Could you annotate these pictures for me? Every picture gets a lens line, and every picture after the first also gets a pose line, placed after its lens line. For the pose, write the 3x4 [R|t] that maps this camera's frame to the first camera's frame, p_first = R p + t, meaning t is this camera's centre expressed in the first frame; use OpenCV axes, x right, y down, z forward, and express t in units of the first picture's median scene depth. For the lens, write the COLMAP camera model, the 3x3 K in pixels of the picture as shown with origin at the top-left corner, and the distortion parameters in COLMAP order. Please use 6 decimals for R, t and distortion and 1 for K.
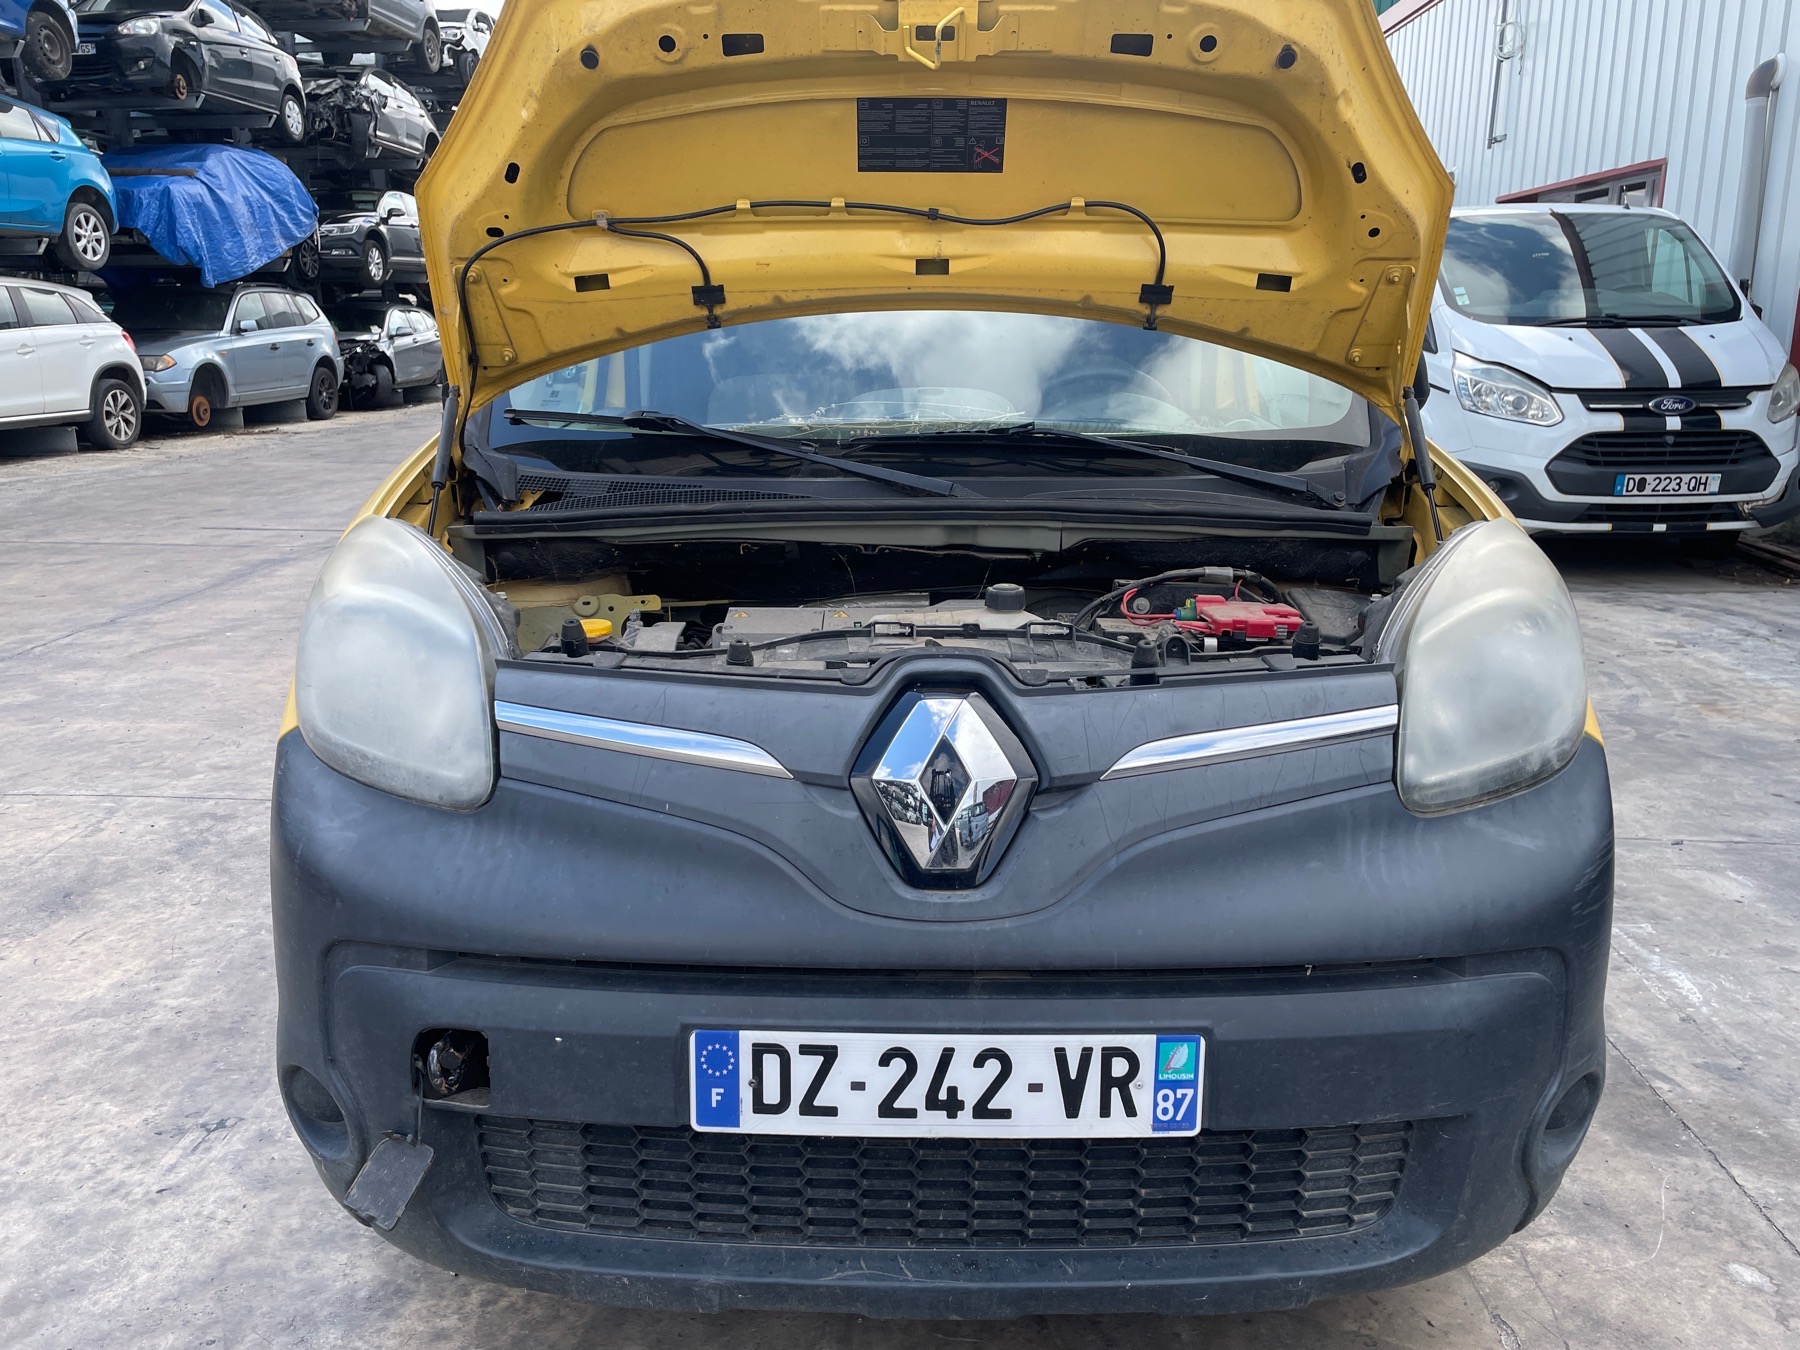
lens RADIAL K [[1355.1, 0, 900.0], [0, 1355.1, 675.0], [0, 0, 1]] dist [0.114104, -0.134619]
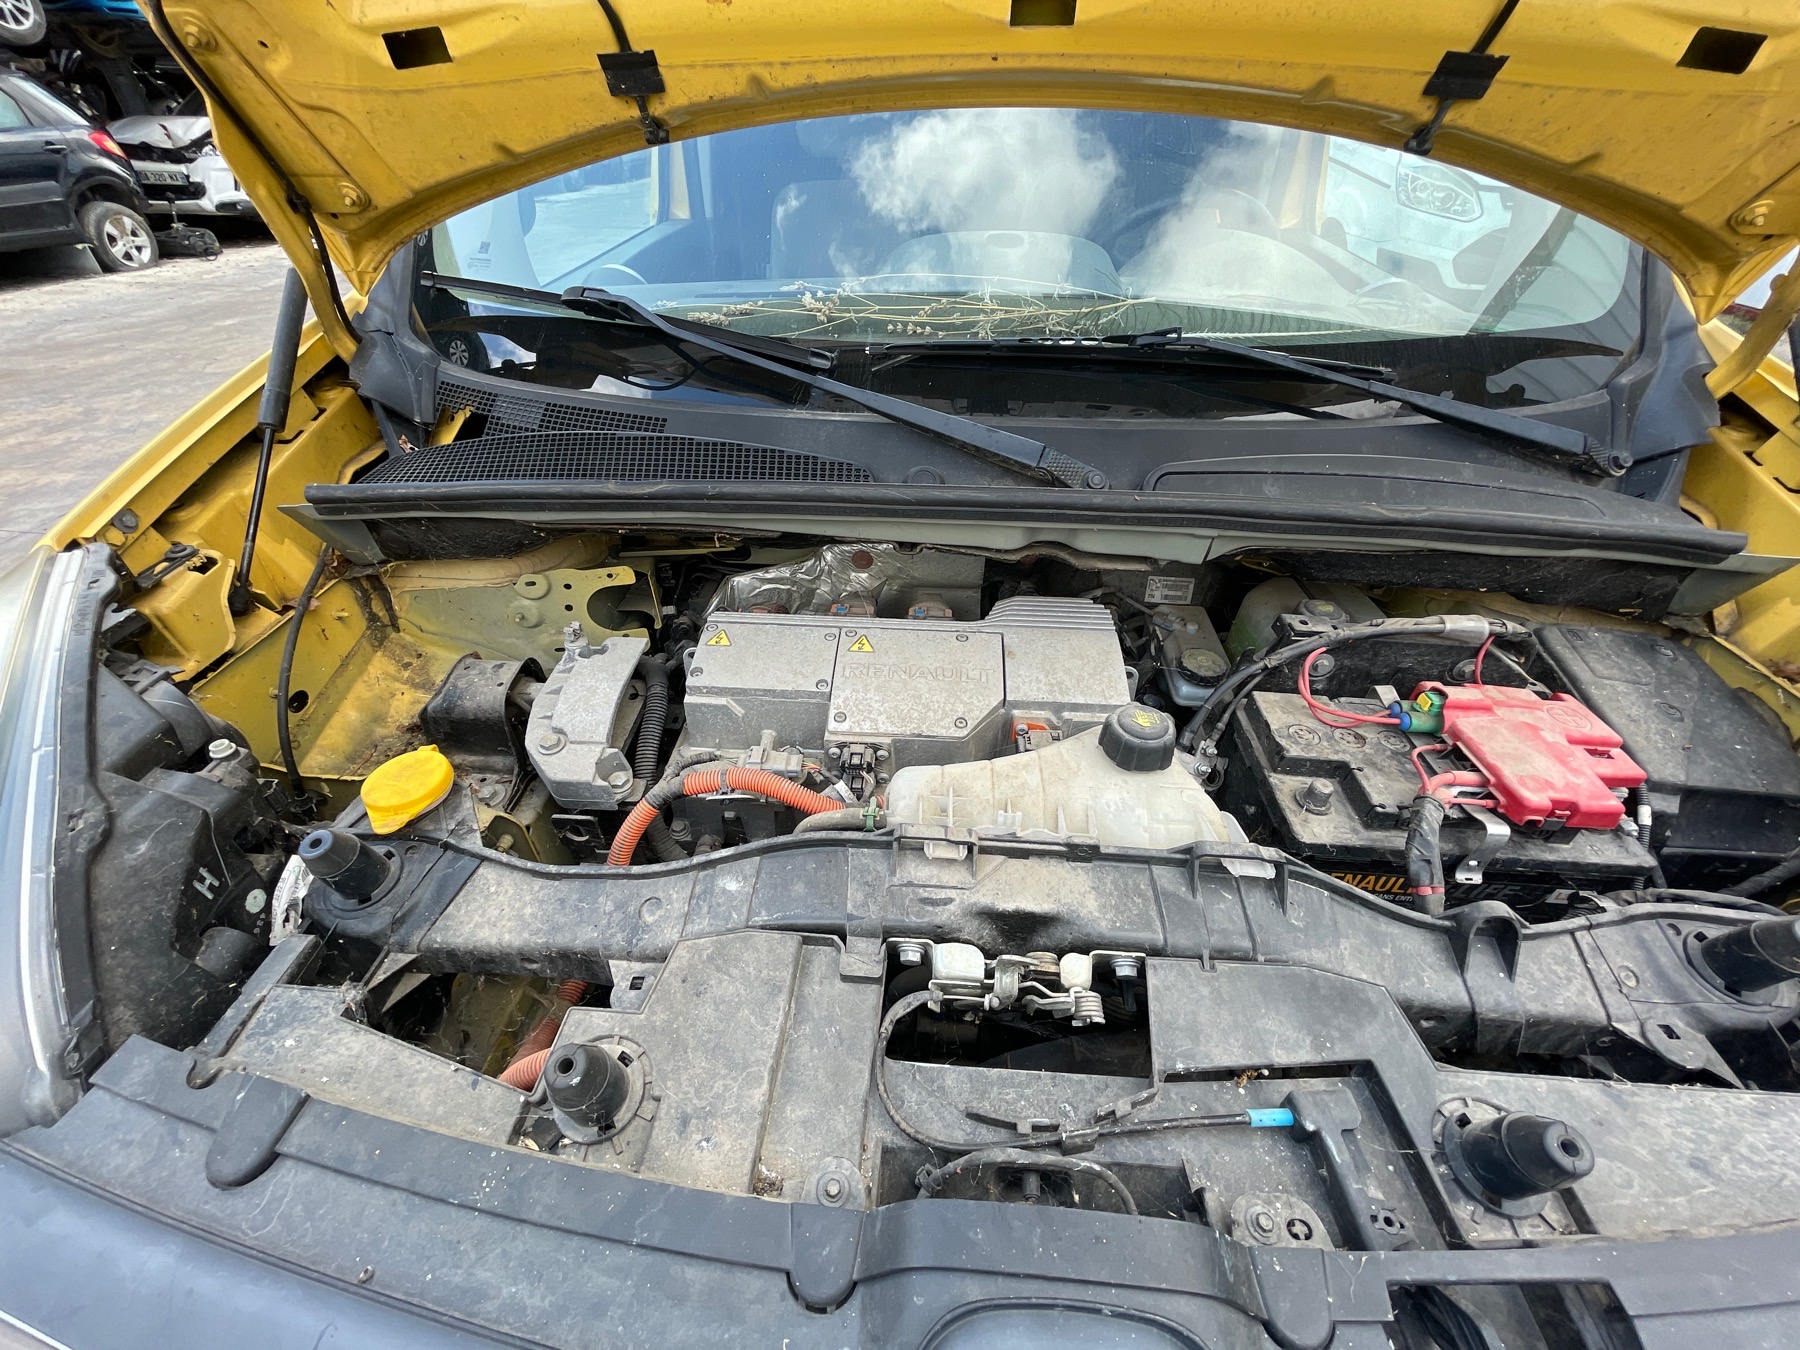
lens RADIAL K [[730.3, 0, 900.0], [0, 730.3, 675.0], [0, 0, 1]] dist [-0.000222, 0.000079]
pose [[0.997848, 0.043394, -0.049166, -0.005855], [-0.020568, 0.919014, 0.393687, -0.172493], [0.062268, -0.391828, 0.917929, 0.639320]]
